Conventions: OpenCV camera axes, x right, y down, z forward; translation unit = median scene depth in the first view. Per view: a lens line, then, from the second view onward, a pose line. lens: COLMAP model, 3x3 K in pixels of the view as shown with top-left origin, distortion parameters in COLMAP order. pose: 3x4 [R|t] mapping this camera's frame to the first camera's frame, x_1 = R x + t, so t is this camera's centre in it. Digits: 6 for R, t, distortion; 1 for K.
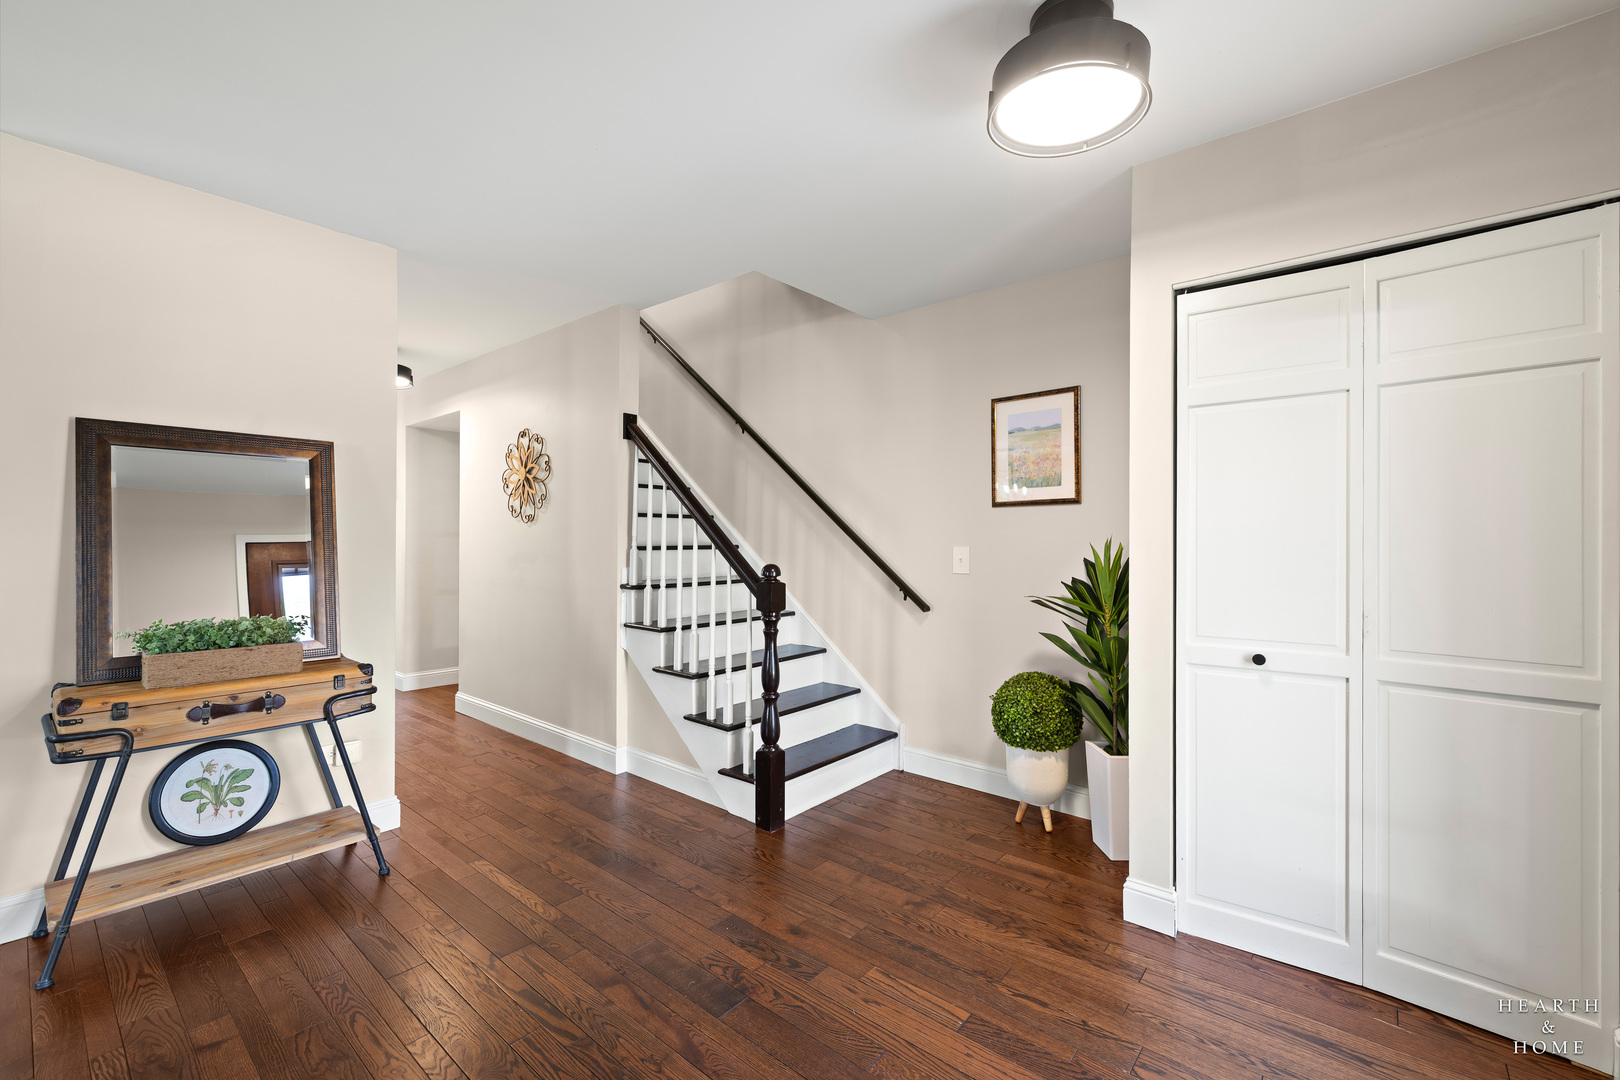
lens RADIAL K [[675.3, 0, 808.1], [0, 675.3, 544.3], [0, 0, 1]] dist [0.000862, -0.000179]
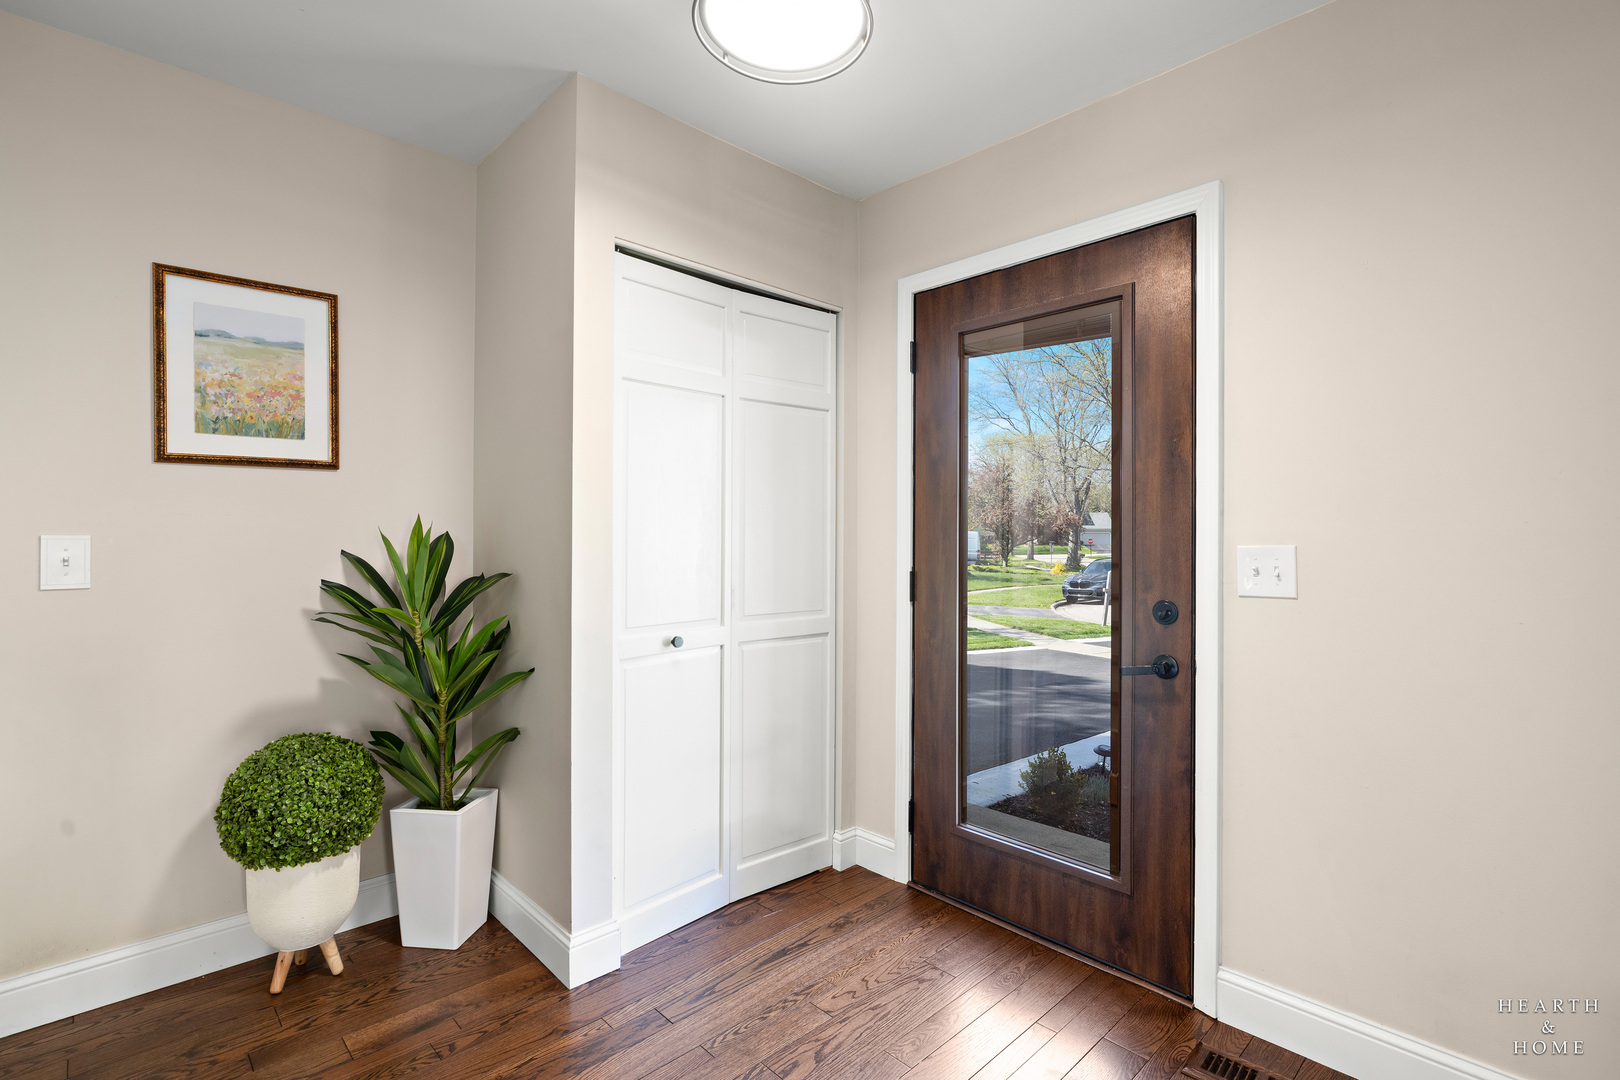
lens RADIAL K [[759.0, 0, 809.6], [0, 759.0, 532.3], [0, 0, 1]] dist [-0.003924, -0.000204]
pose [[0.108766, -0.001550, 0.994066, -0.299913], [0.002735, 0.999995, 0.001260, 0.002809], [-0.994064, 0.002582, 0.108770, 0.447732]]
